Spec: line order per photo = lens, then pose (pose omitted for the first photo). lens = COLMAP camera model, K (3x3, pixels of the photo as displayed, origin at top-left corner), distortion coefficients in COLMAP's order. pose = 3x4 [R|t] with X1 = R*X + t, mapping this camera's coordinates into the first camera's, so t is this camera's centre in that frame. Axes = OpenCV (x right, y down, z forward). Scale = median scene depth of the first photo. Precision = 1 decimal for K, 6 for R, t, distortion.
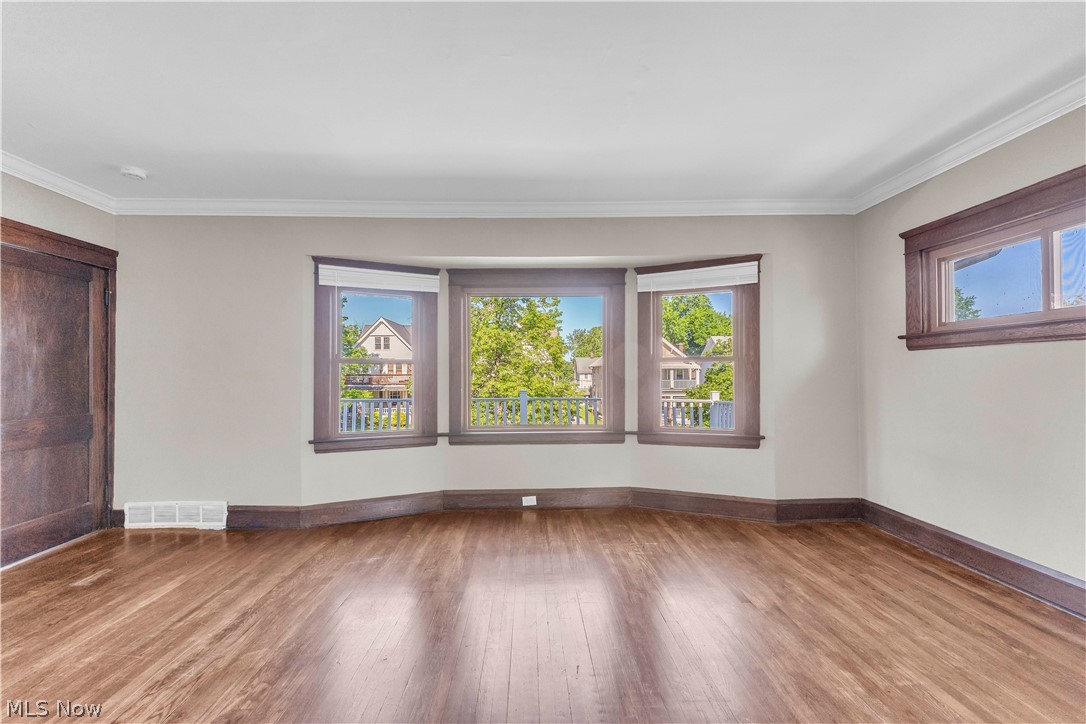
lens RADIAL K [[454.5, 0, 552.1], [0, 454.5, 366.9], [0, 0, 1]] dist [0.011964, -0.000085]
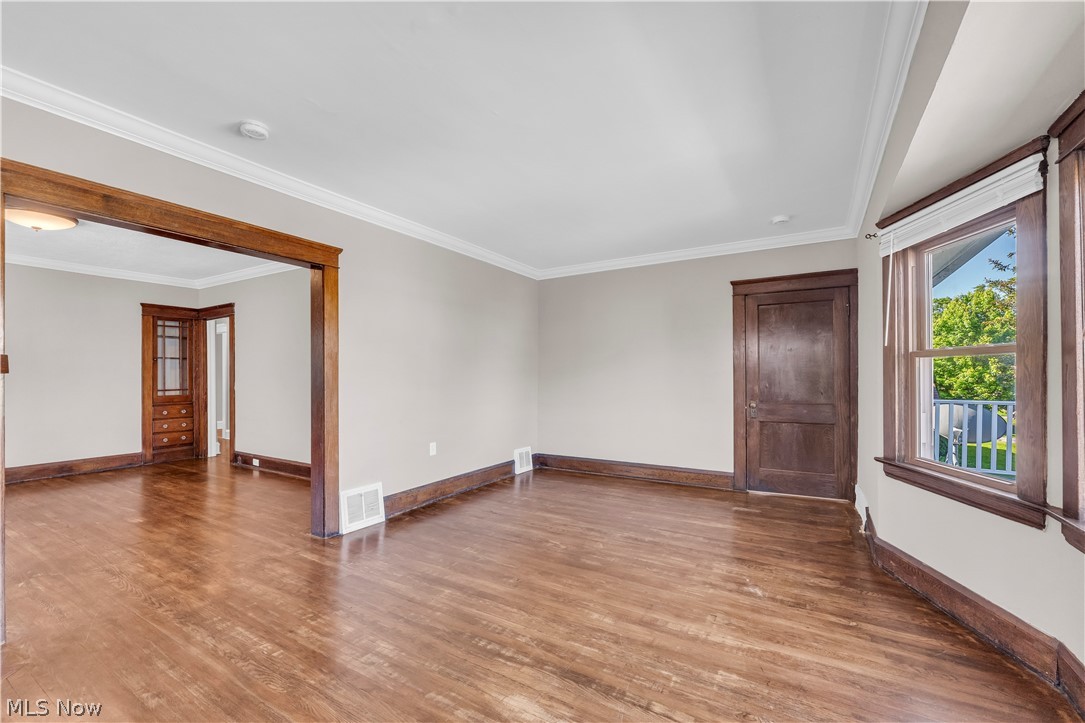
lens RADIAL K [[437.9, 0, 533.3], [0, 437.9, 368.1], [0, 0, 1]] dist [0.001794, 0.000180]
pose [[-0.552957, -0.011692, -0.833128, 0.385228], [0.016426, 0.999554, -0.024930, 0.015024], [0.833048, -0.027471, -0.552518, 0.824483]]
